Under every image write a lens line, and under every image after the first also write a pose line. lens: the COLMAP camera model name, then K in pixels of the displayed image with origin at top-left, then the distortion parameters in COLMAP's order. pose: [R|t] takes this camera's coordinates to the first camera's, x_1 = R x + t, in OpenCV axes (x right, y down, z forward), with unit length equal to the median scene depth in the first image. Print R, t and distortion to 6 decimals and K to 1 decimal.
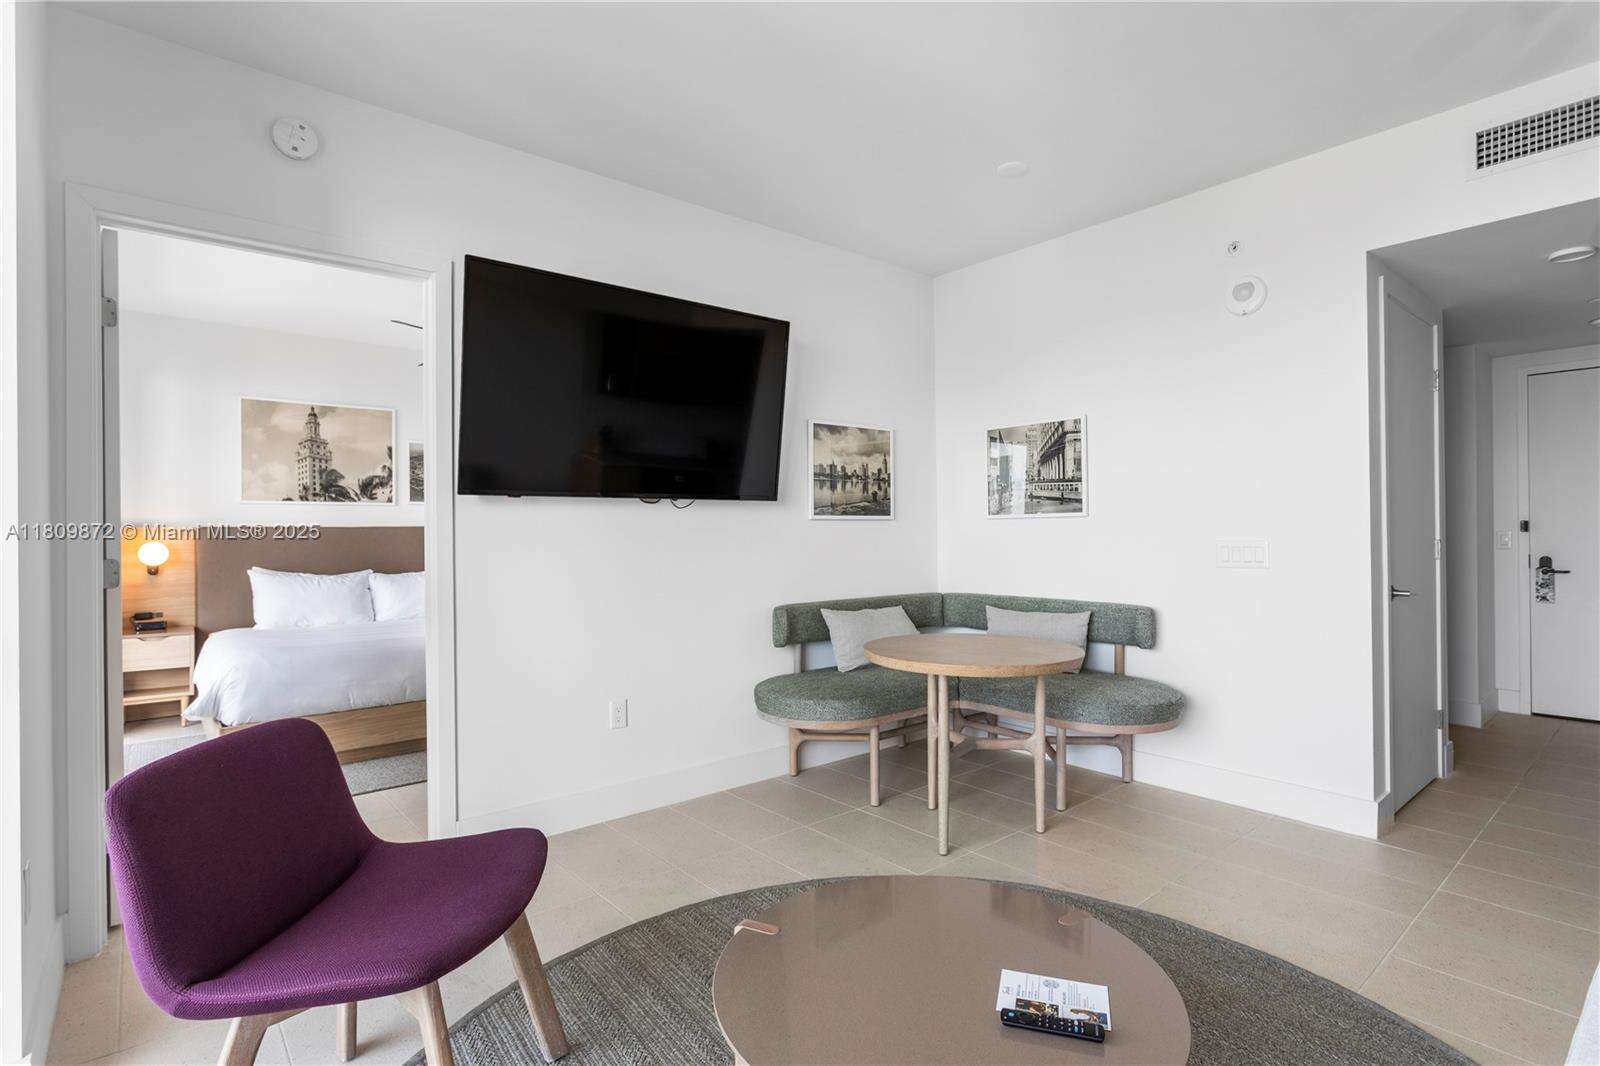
lens RADIAL K [[797.8, 0, 800.0], [0, 797.8, 526.1], [0, 0, 1]] dist [0.000203, -0.001597]
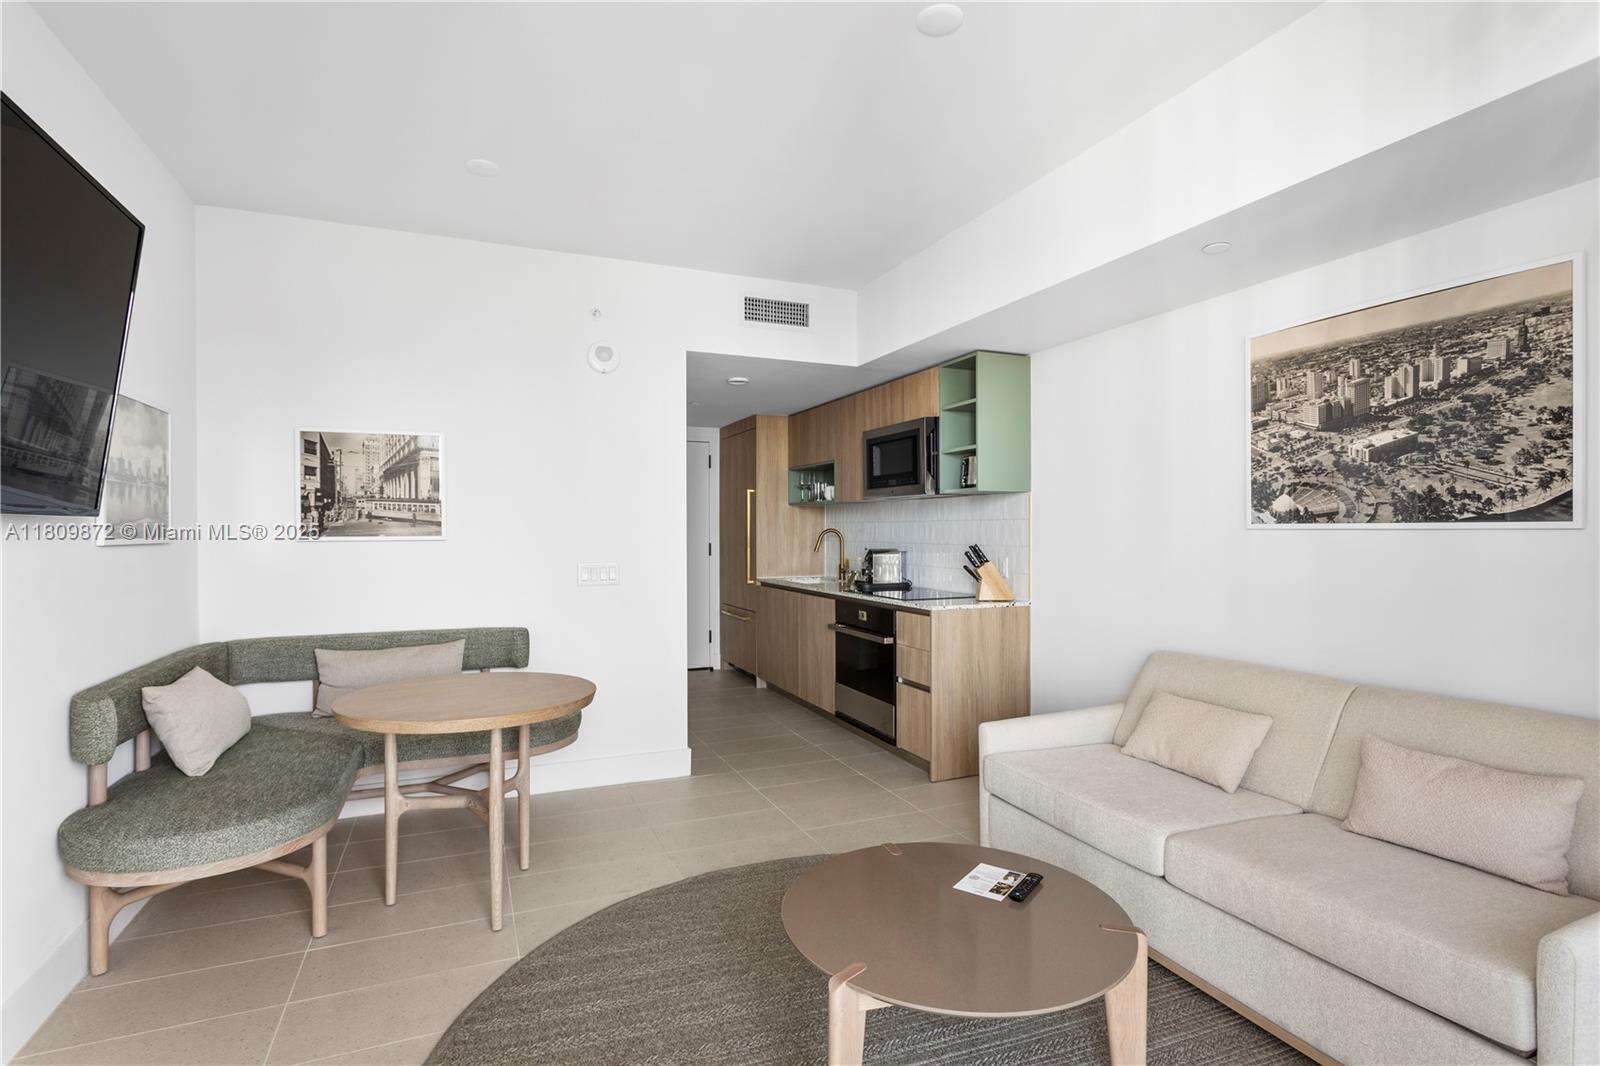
lens RADIAL K [[797.8, 0, 800.6], [0, 797.8, 530.8], [0, 0, 1]] dist [0.000203, -0.001597]
pose [[0.289293, 0.008586, 0.957202, -0.419228], [-0.005531, 0.999958, -0.007298, -0.018368], [-0.957225, -0.003183, 0.289329, 0.311658]]
